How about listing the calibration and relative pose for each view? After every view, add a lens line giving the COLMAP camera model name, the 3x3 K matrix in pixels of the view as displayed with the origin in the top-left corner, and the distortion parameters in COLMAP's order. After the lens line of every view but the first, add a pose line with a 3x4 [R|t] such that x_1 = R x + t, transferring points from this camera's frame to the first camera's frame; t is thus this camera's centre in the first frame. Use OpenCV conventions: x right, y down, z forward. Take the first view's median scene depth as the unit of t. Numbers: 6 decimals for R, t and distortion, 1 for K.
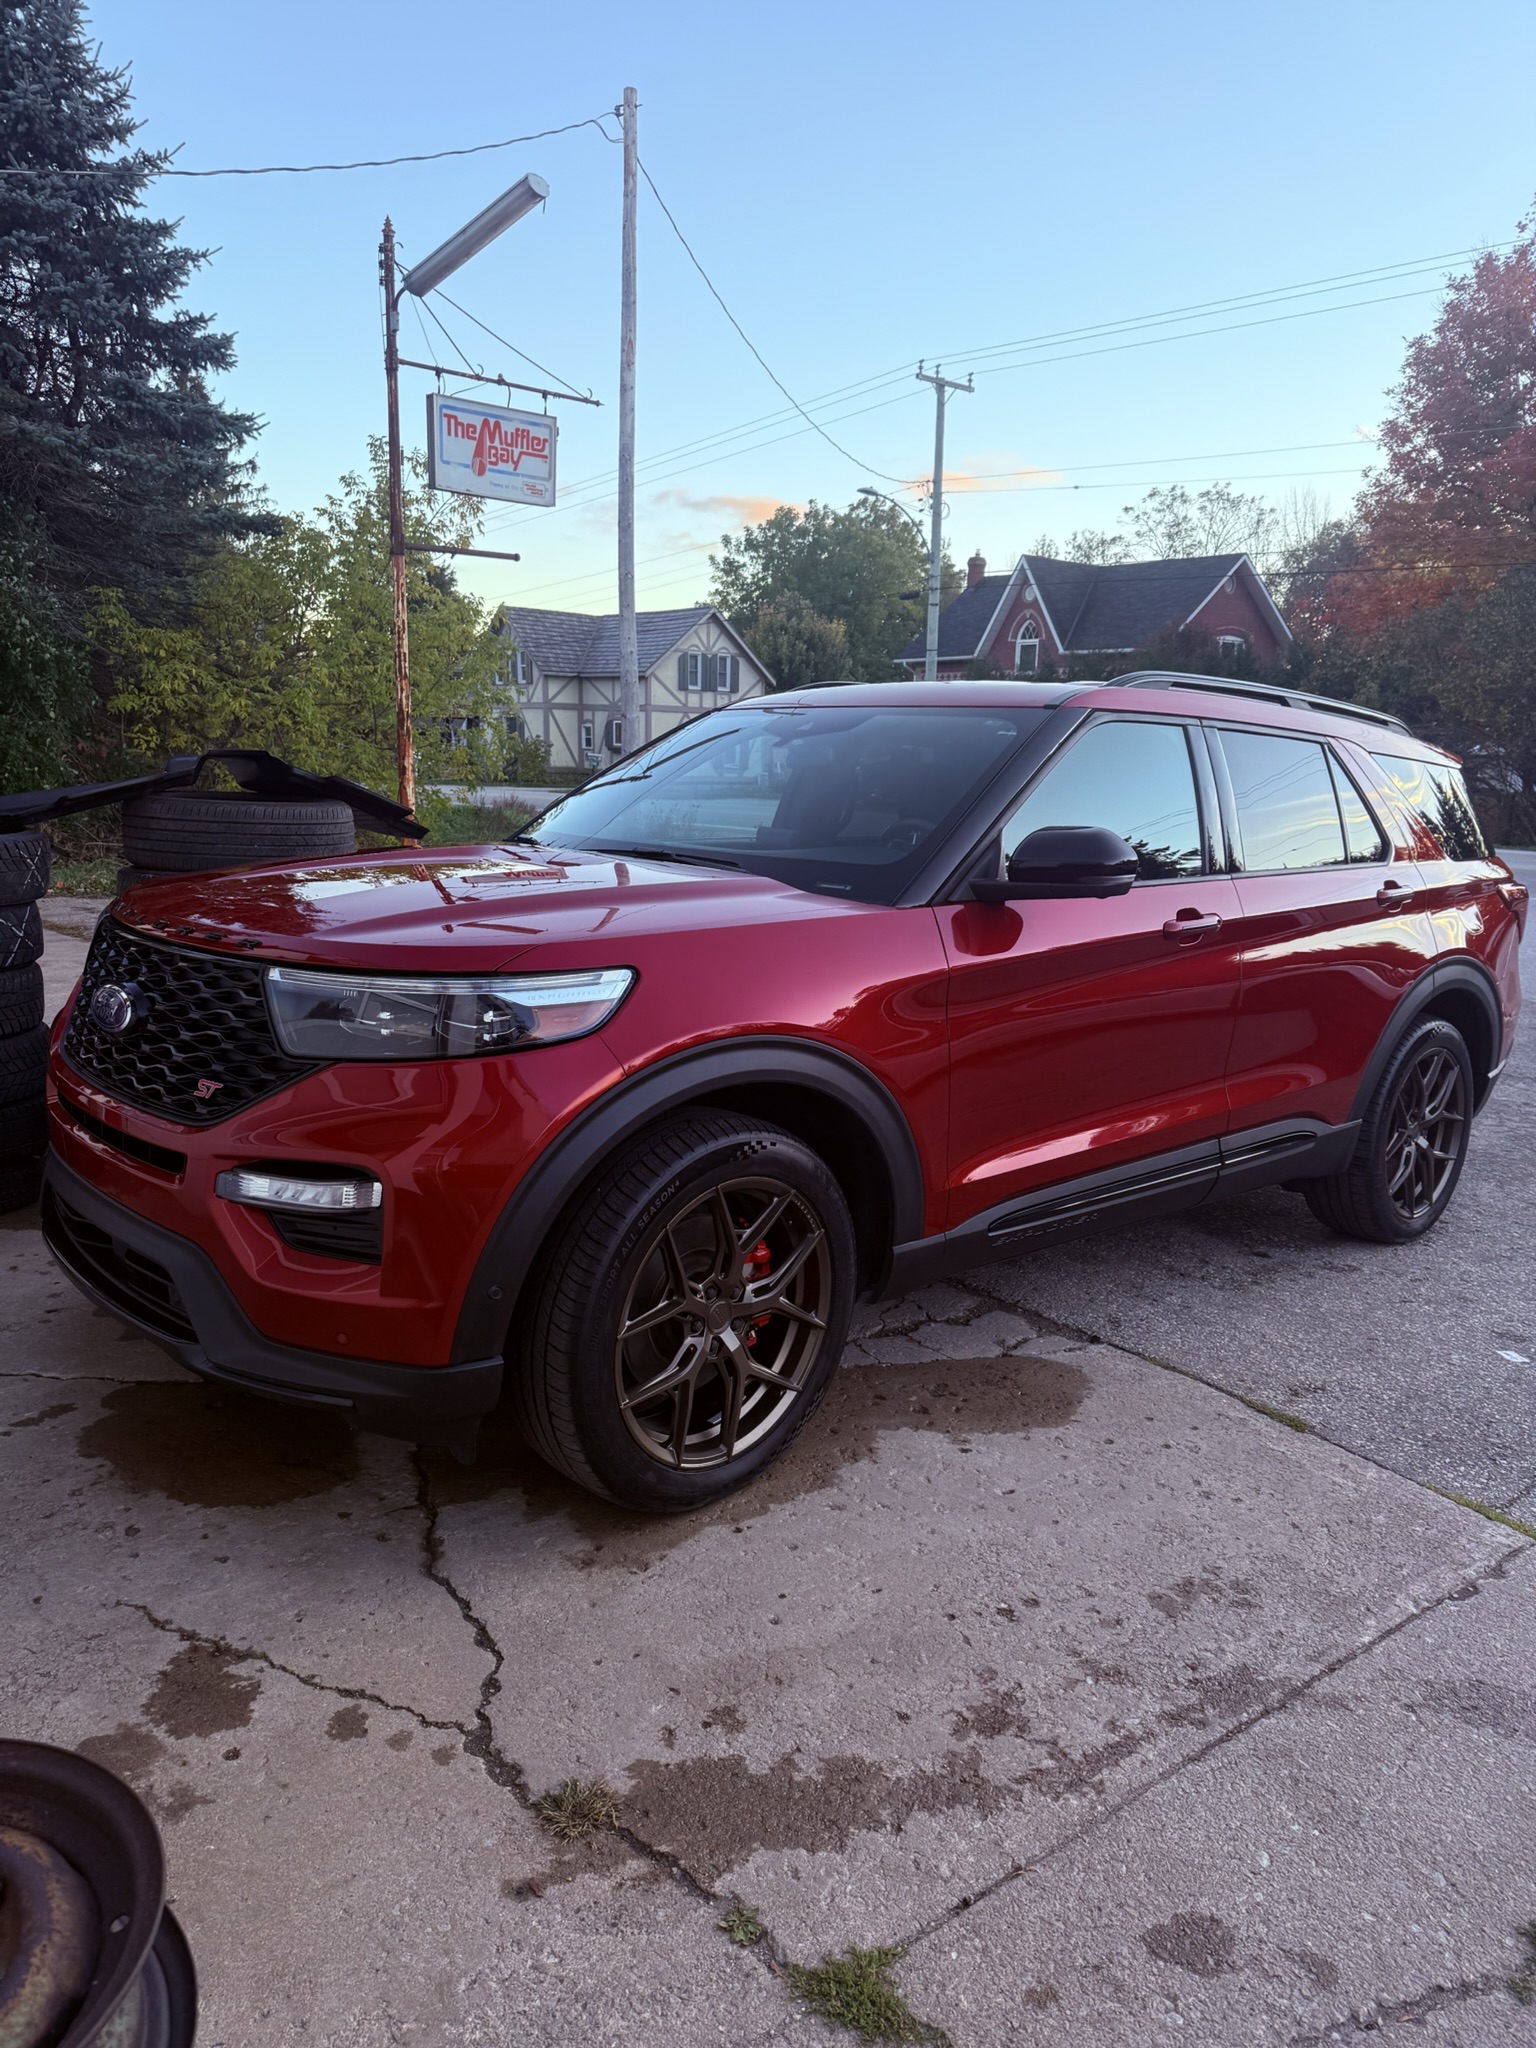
lens RADIAL K [[1456.5, 0, 763.4], [0, 1456.5, 1023.9], [0, 0, 1]] dist [0.010995, -0.018486]
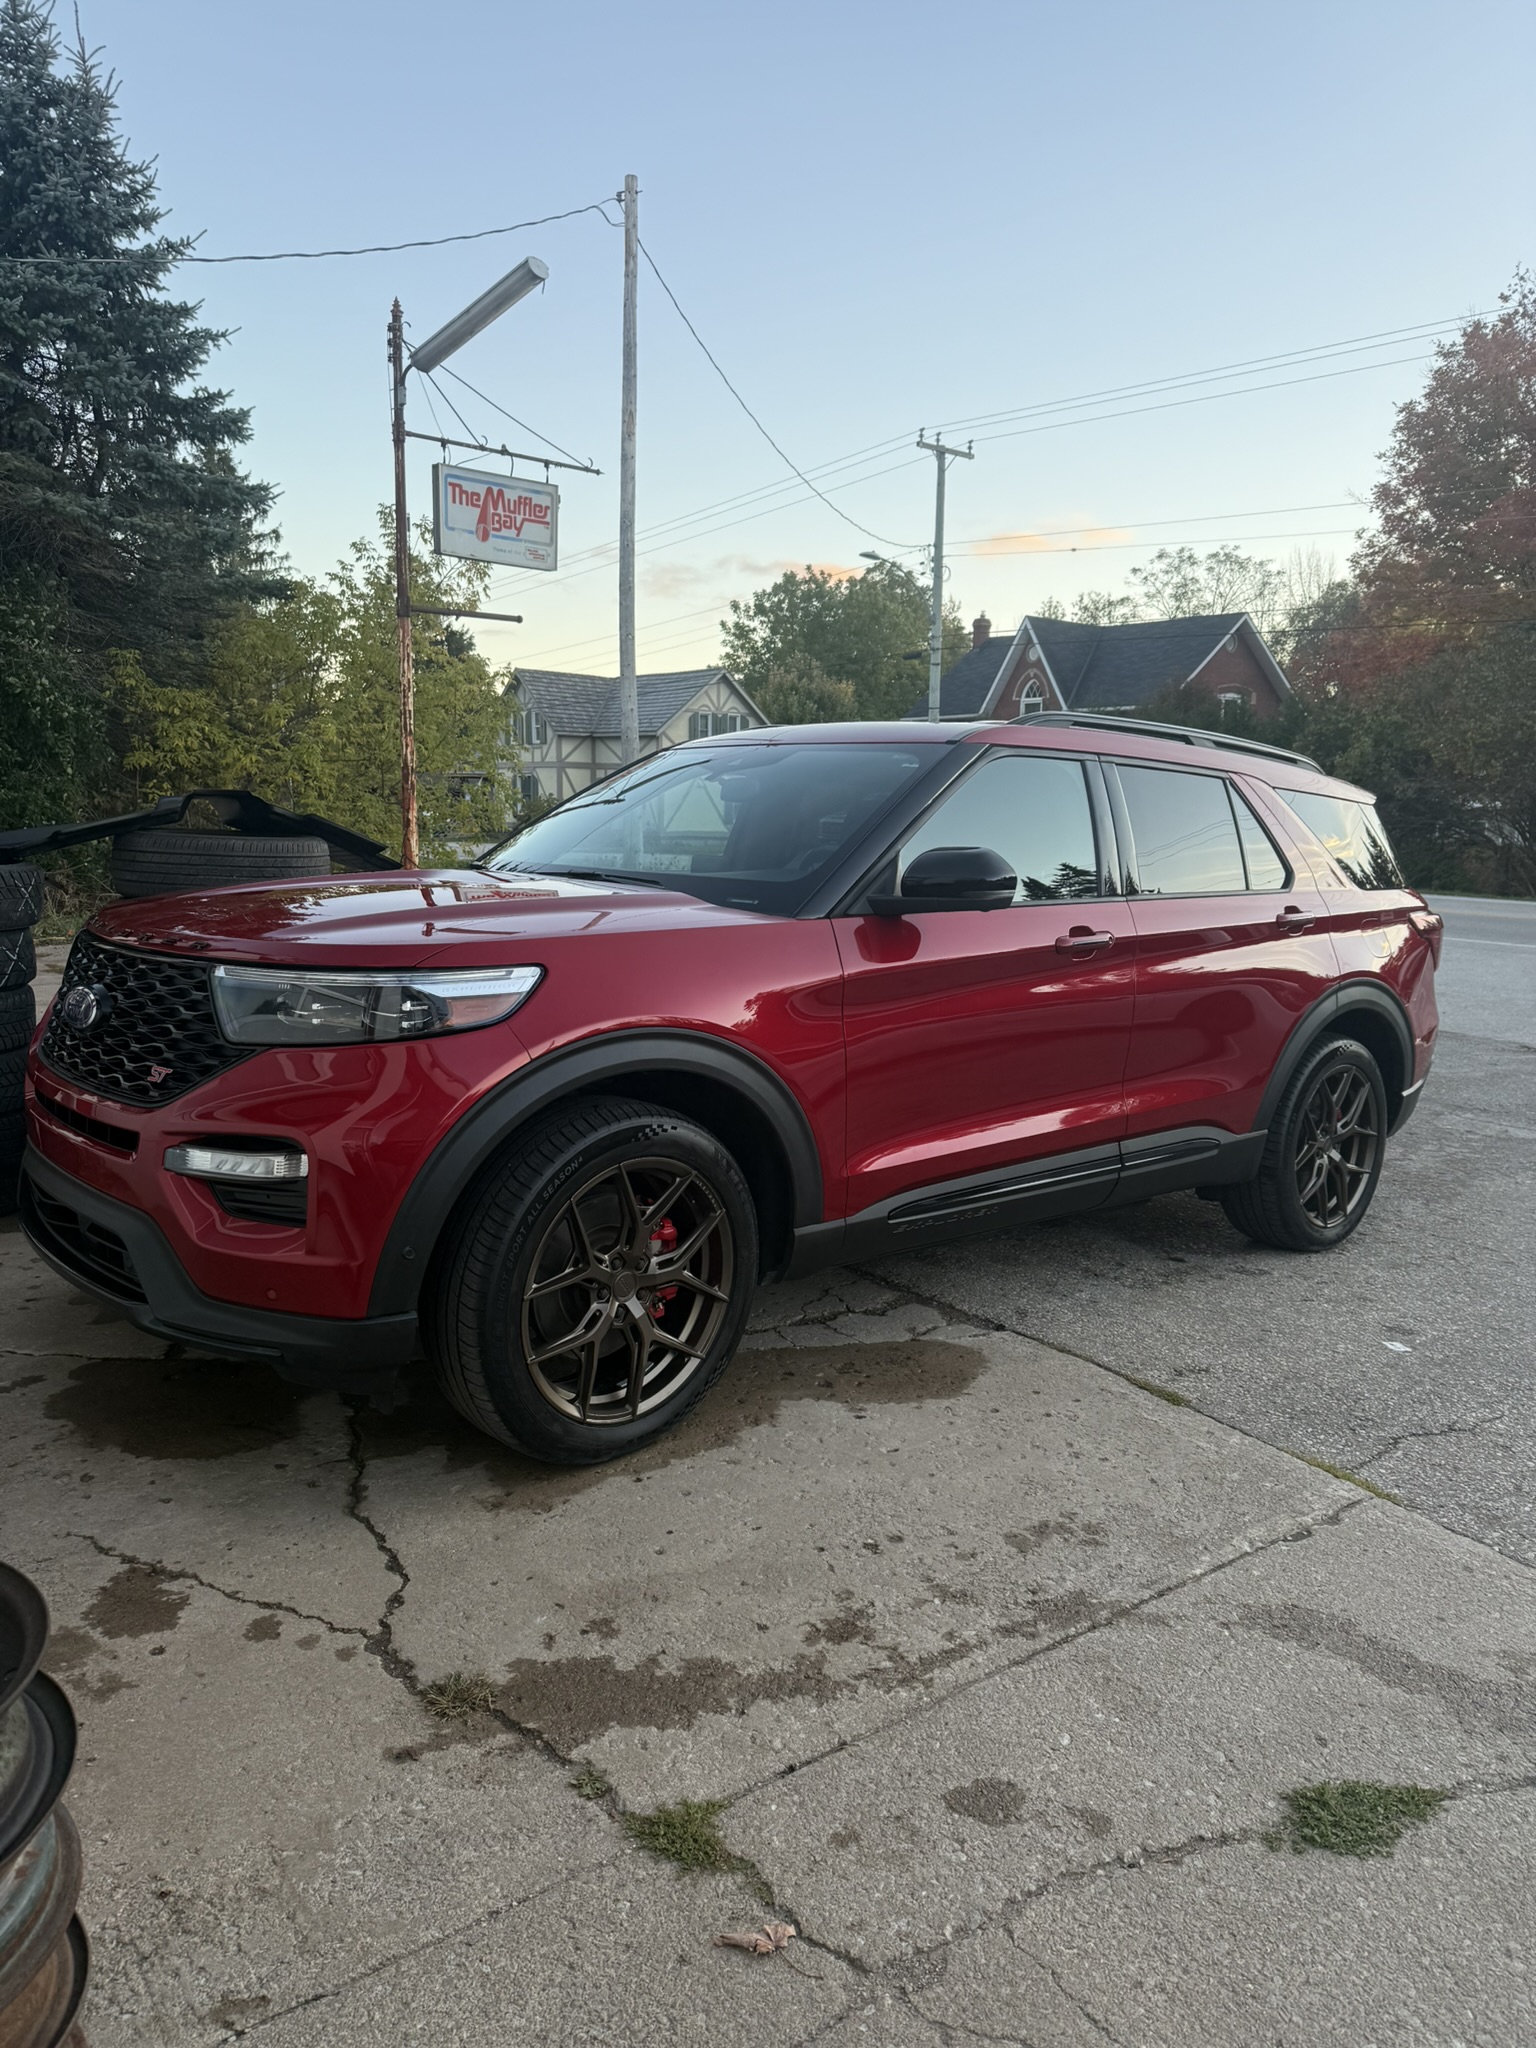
lens RADIAL K [[1456.5, 0, 759.1], [0, 1456.5, 1014.3], [0, 0, 1]] dist [0.010995, -0.018486]
pose [[0.999903, -0.001462, -0.013836, 0.078688], [0.000826, 0.998948, -0.045860, 0.042482], [0.013889, 0.045844, 0.998852, -0.094966]]
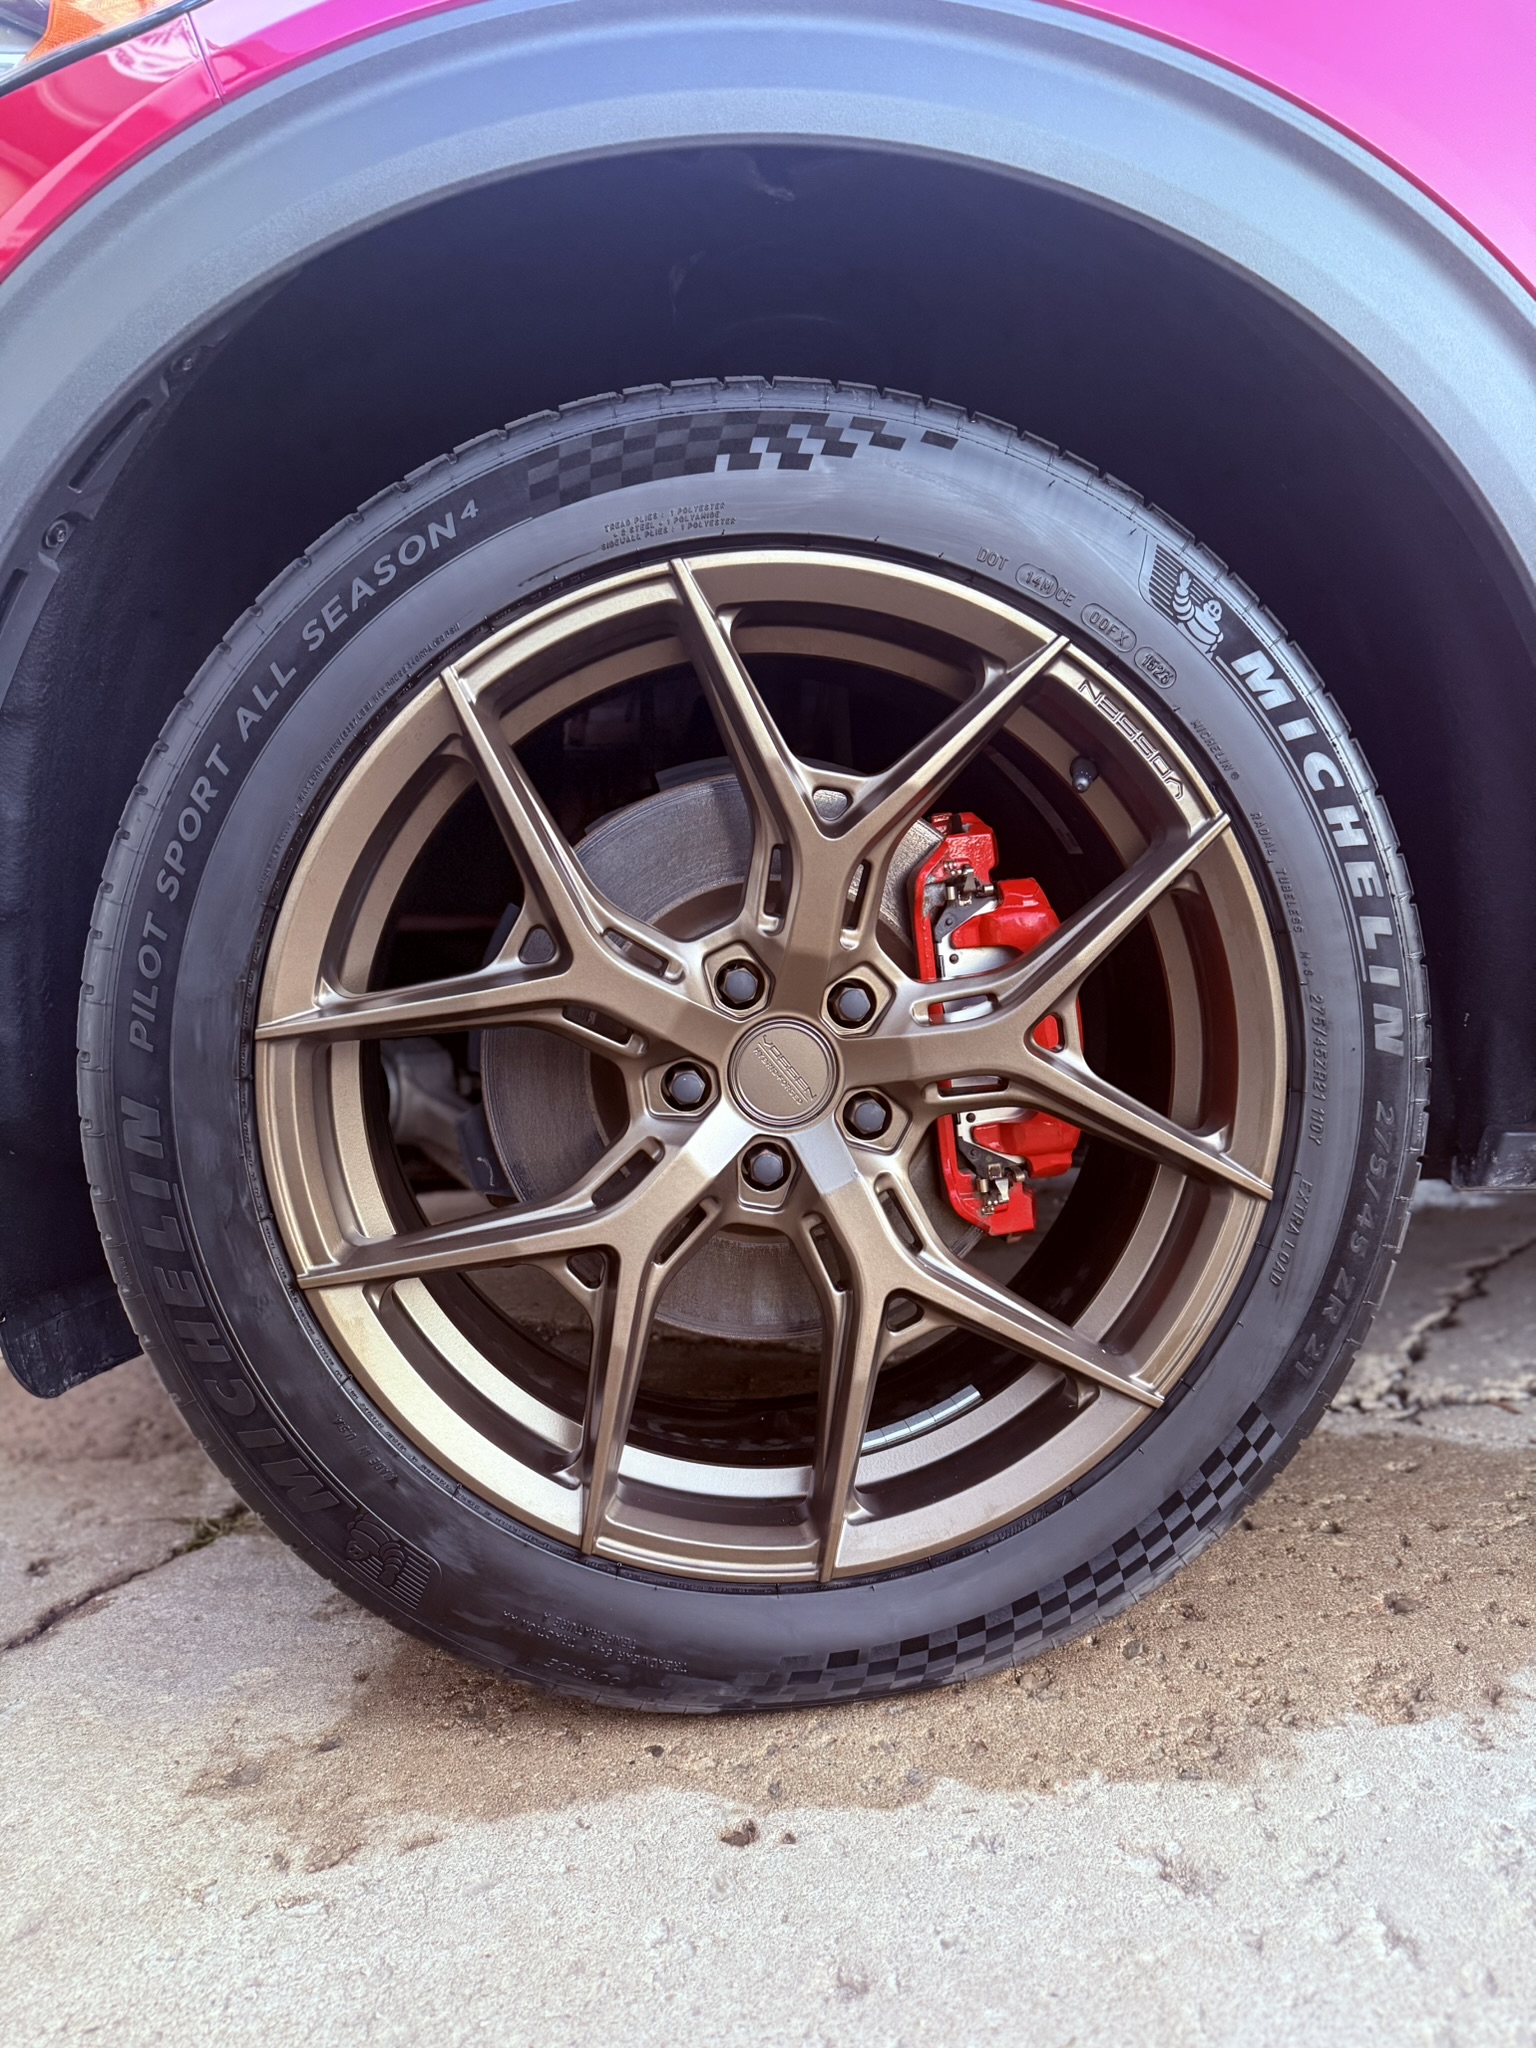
lens RADIAL K [[1456.5, 0, 713.4], [0, 1456.5, 1046.2], [0, 0, 1]] dist [0.010995, -0.018486]
pose [[0.776166, -0.009837, -0.630452, 0.131136], [-0.037743, 0.997361, -0.062027, 0.194610], [0.629398, 0.071938, 0.773746, 0.689120]]
